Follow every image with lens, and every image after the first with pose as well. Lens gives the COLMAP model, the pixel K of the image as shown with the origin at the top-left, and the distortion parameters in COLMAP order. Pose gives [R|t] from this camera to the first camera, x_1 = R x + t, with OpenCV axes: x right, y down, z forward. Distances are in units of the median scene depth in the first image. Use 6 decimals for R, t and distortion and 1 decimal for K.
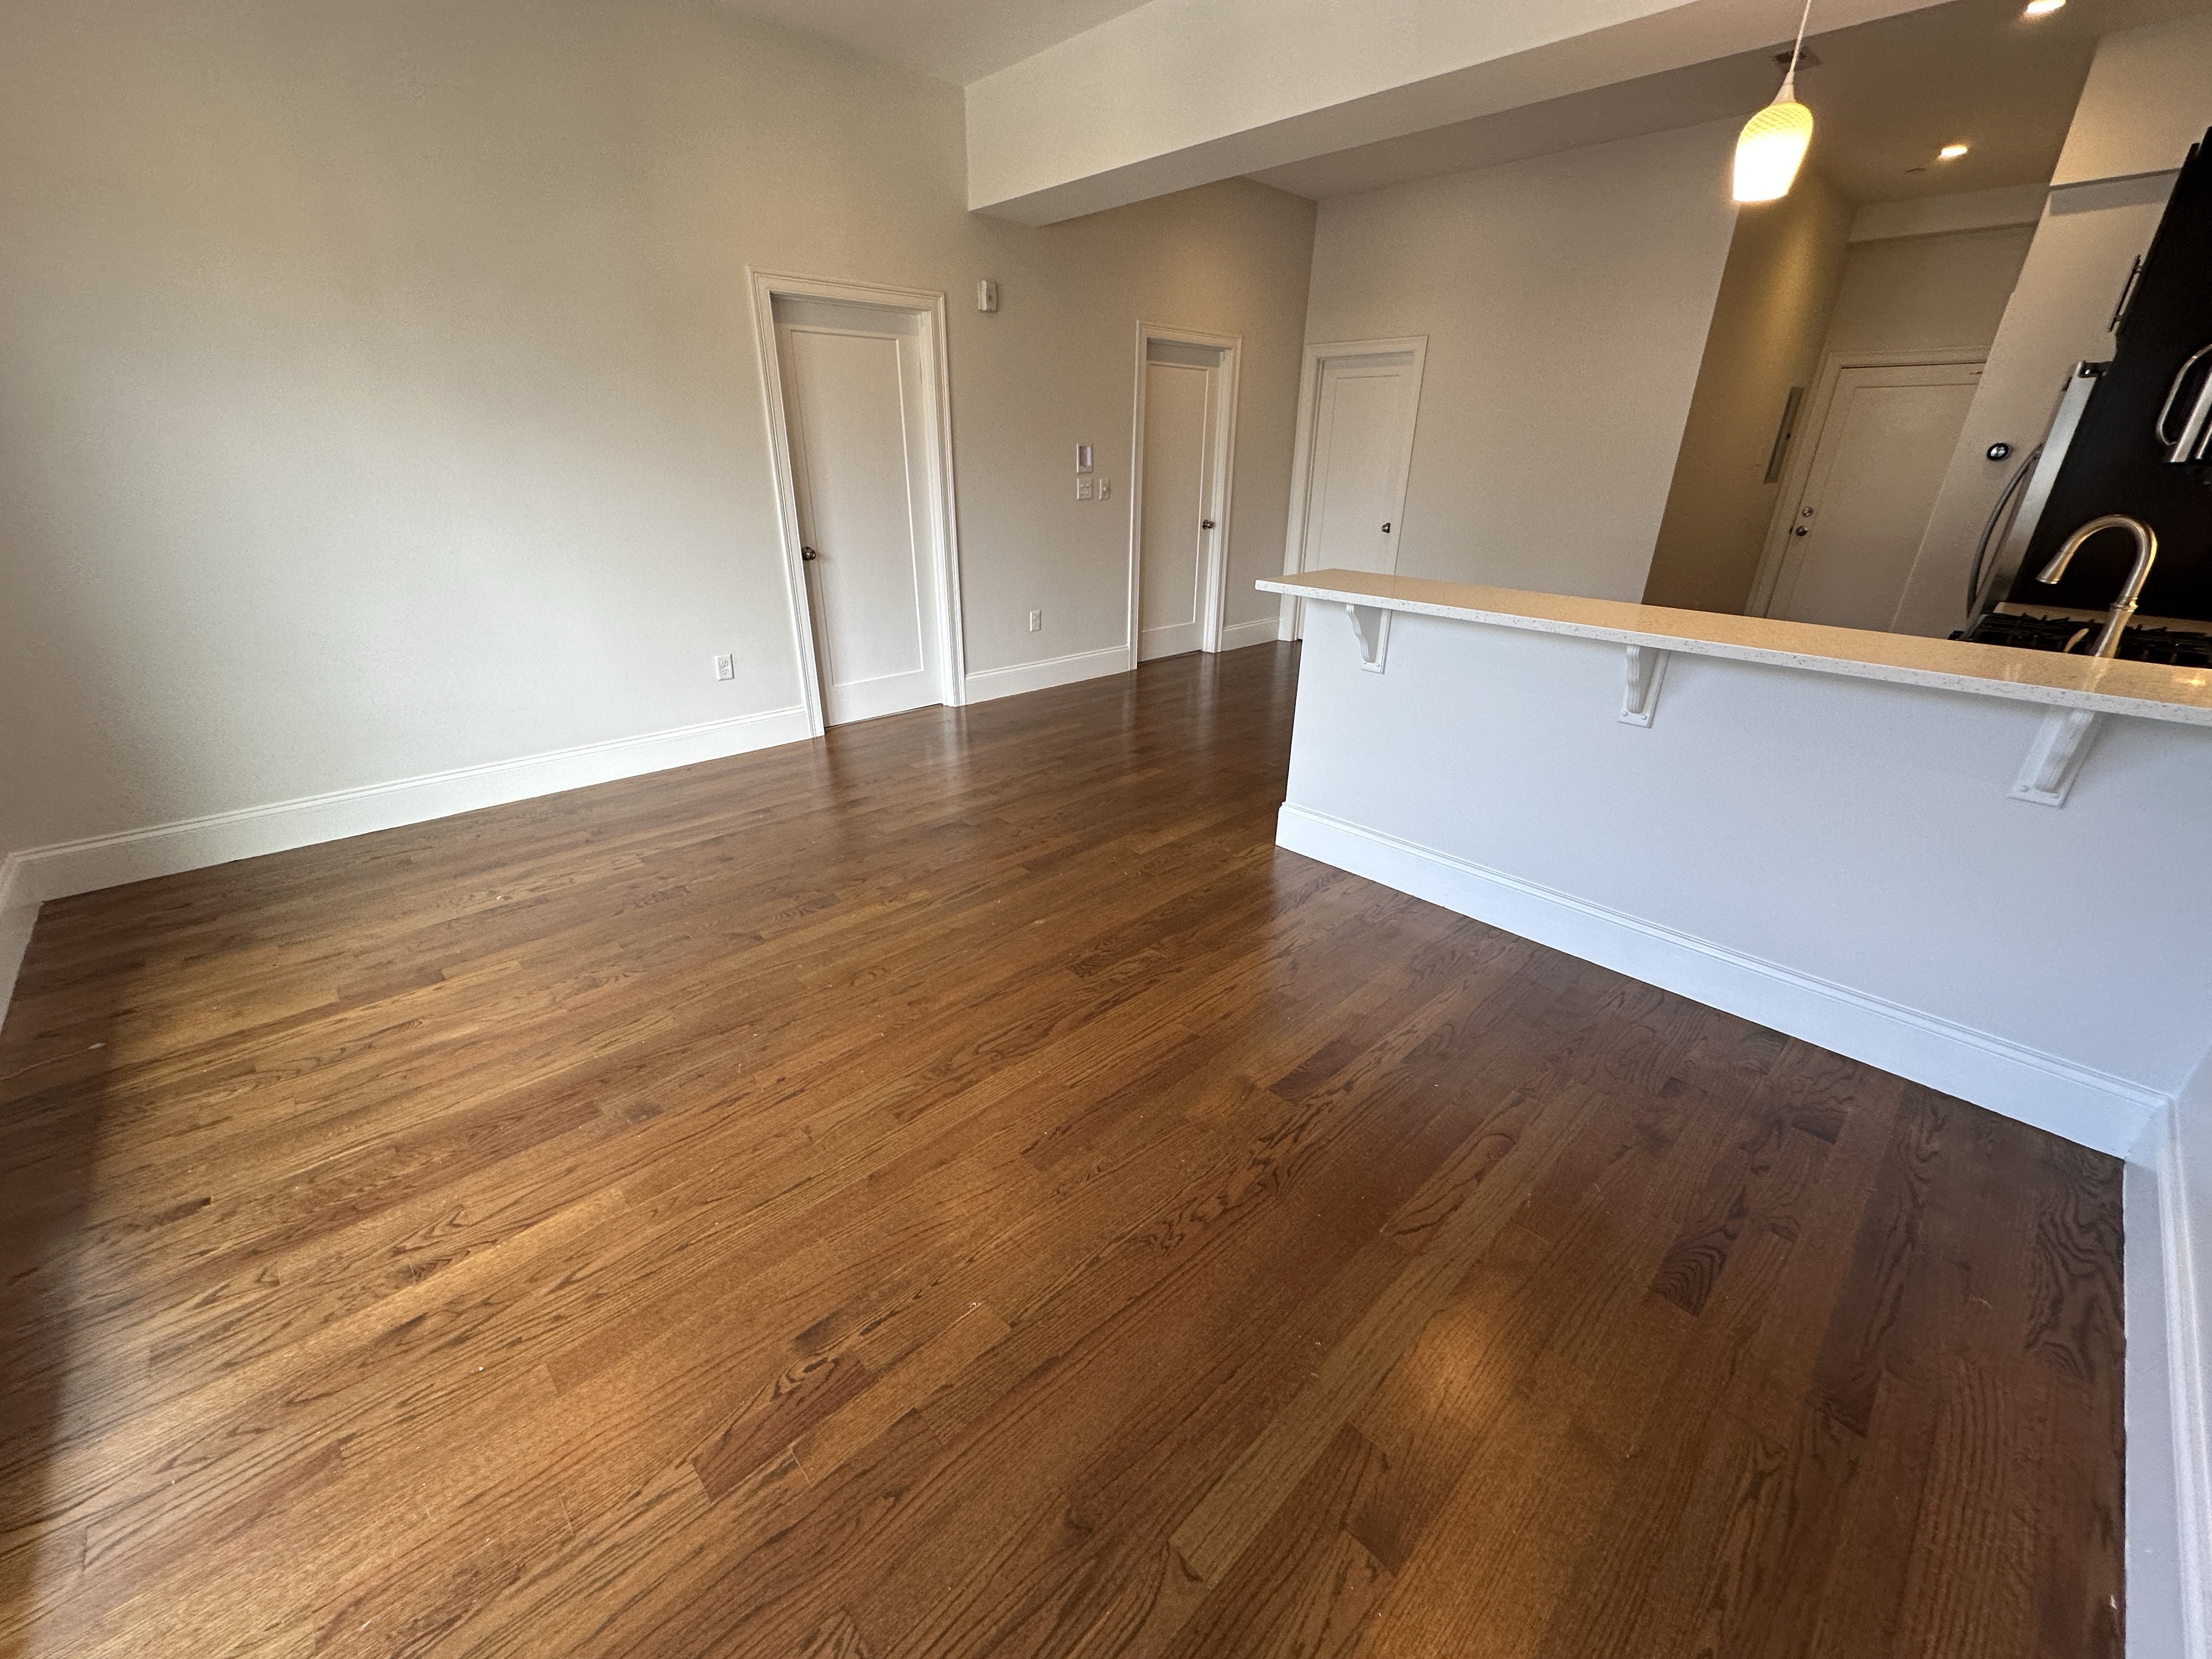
lens RADIAL K [[878.0, 0, 1111.0], [0, 878.0, 826.5], [0, 0, 1]] dist [-0.000414, -0.000196]
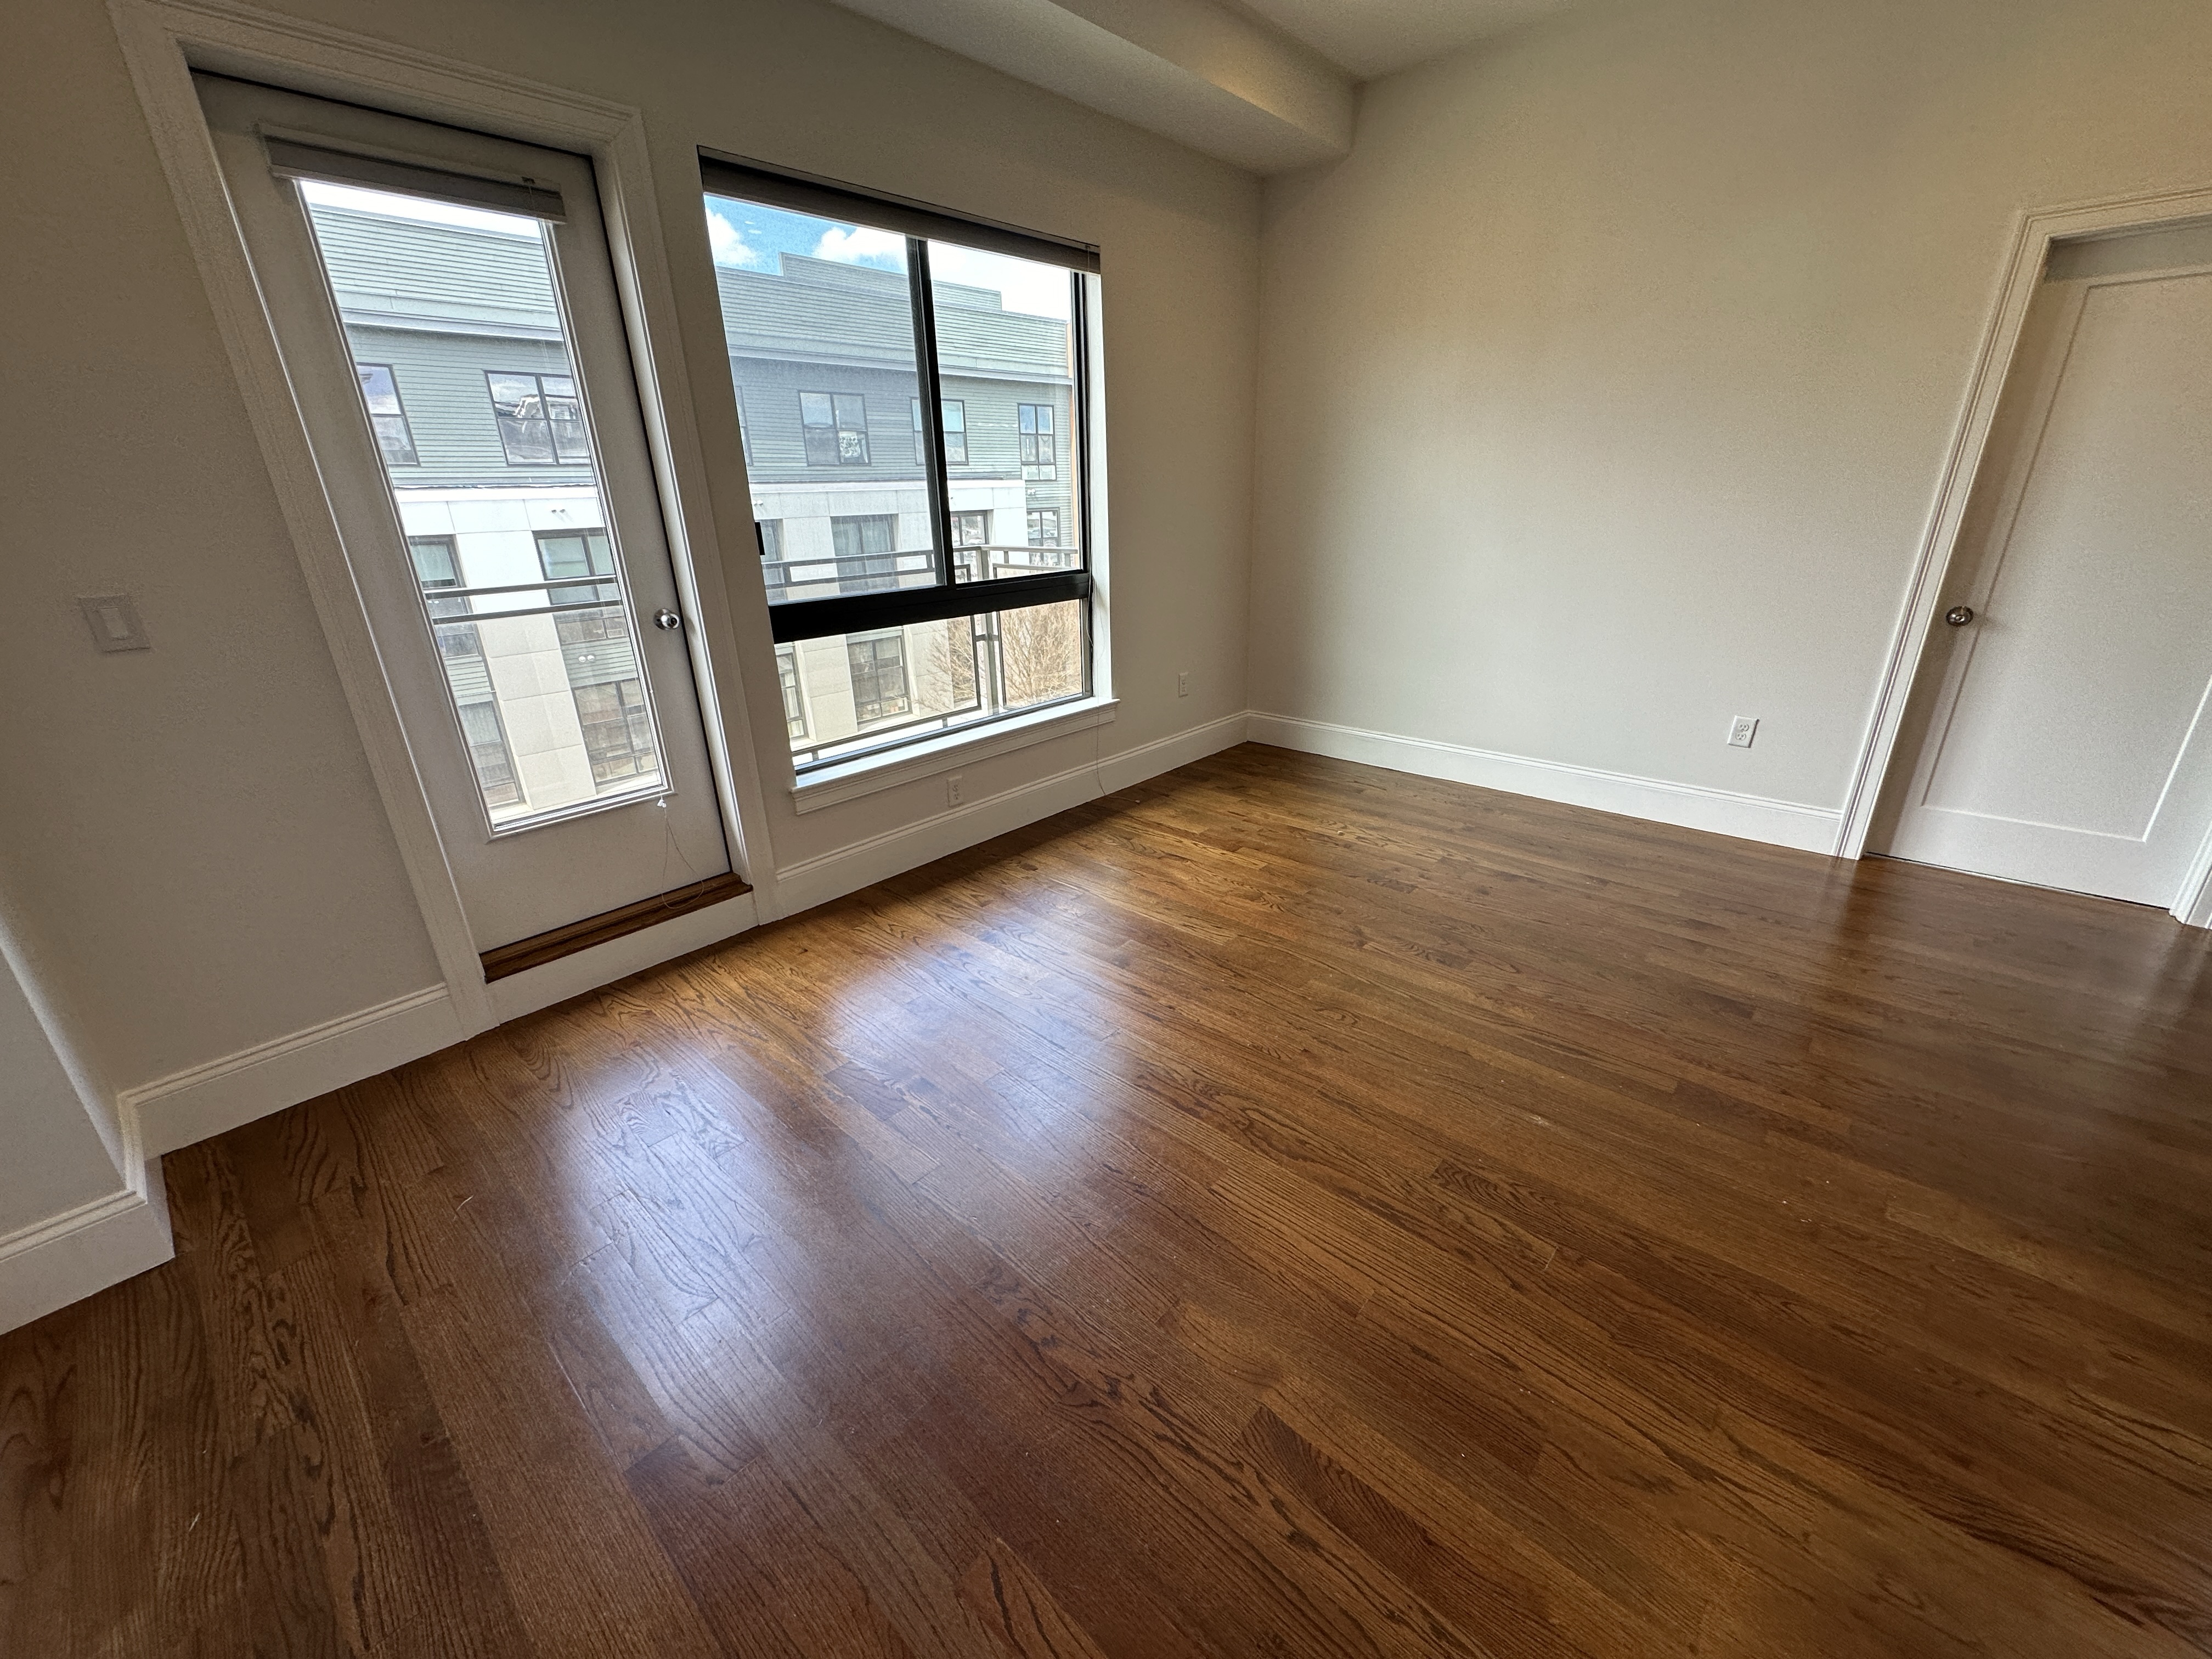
lens RADIAL K [[884.2, 0, 1106.8], [0, 884.2, 826.4], [0, 0, 1]] dist [-0.000840, -0.000147]
pose [[0.075007, 0.345055, -0.935580, 0.518048], [-0.376069, 0.878733, 0.293939, -0.193577], [0.923551, 0.329795, 0.195676, 0.491931]]
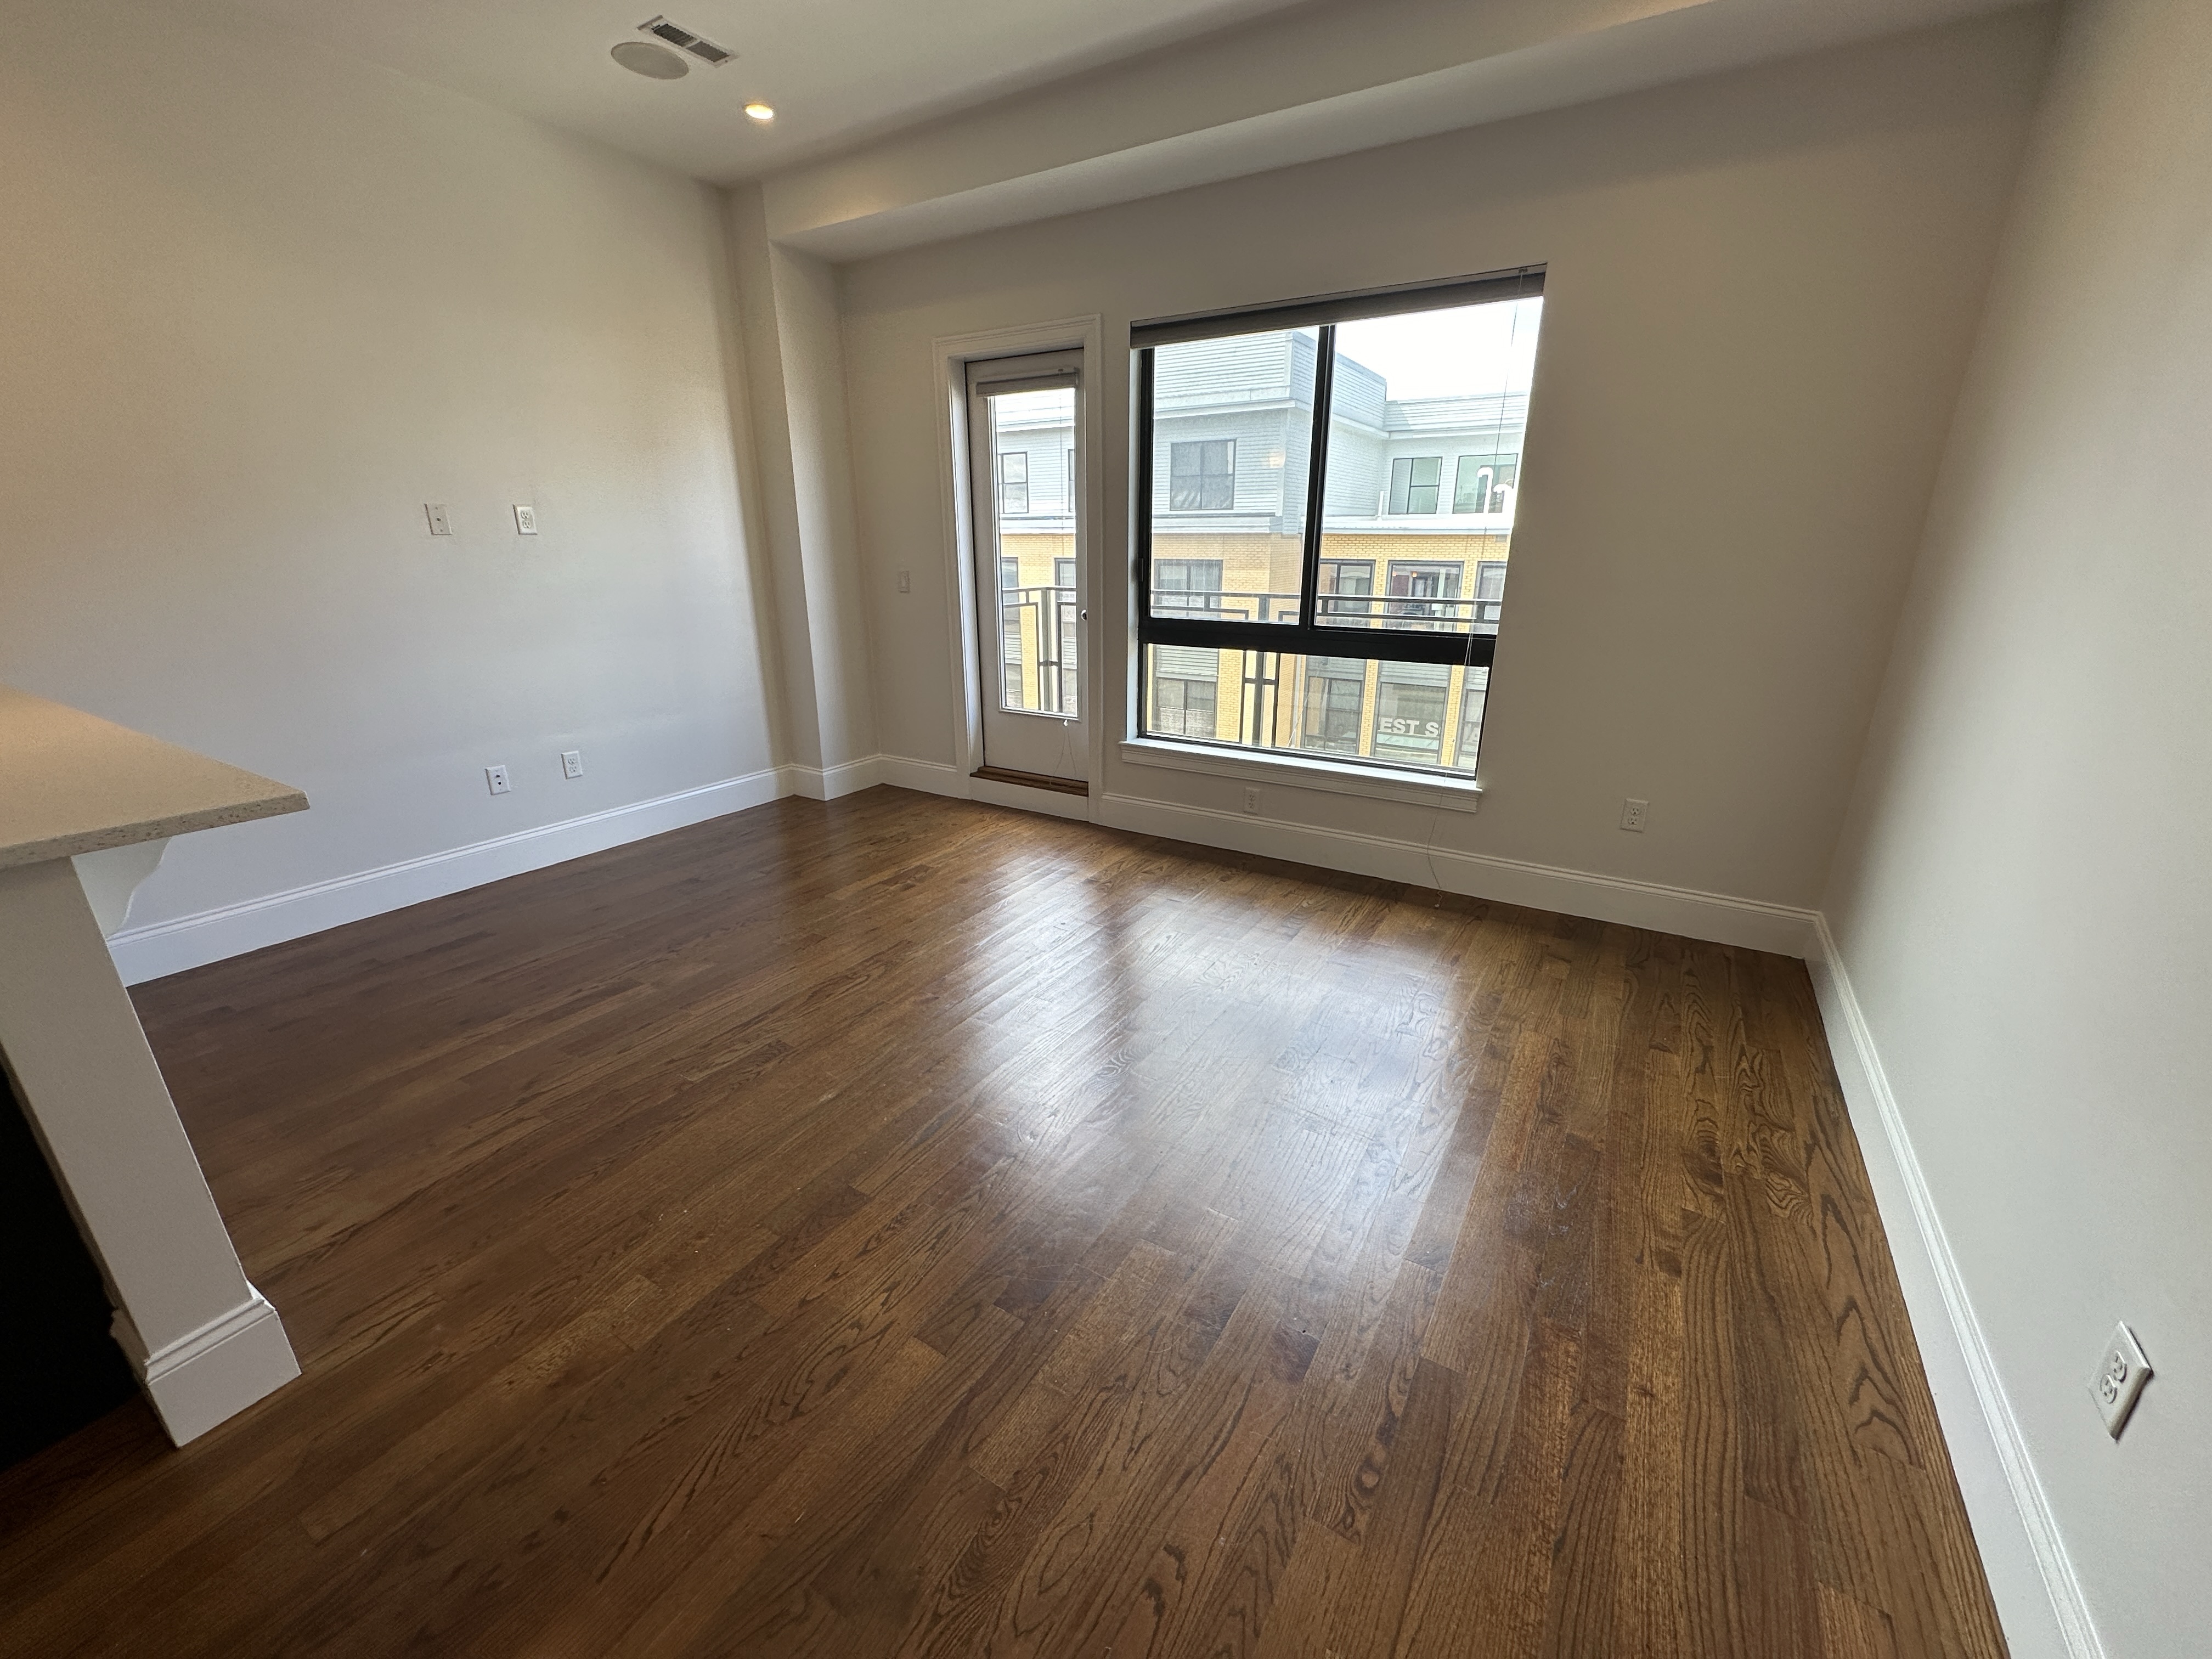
lens RADIAL K [[879.1, 0, 1108.2], [0, 879.1, 828.2], [0, 0, 1]] dist [0.000330, -0.000512]
pose [[-0.966389, 0.070541, -0.247216, -0.161690], [-0.112339, 0.749080, 0.652885, -0.693779], [0.231240, 0.658713, -0.715979, 1.598537]]
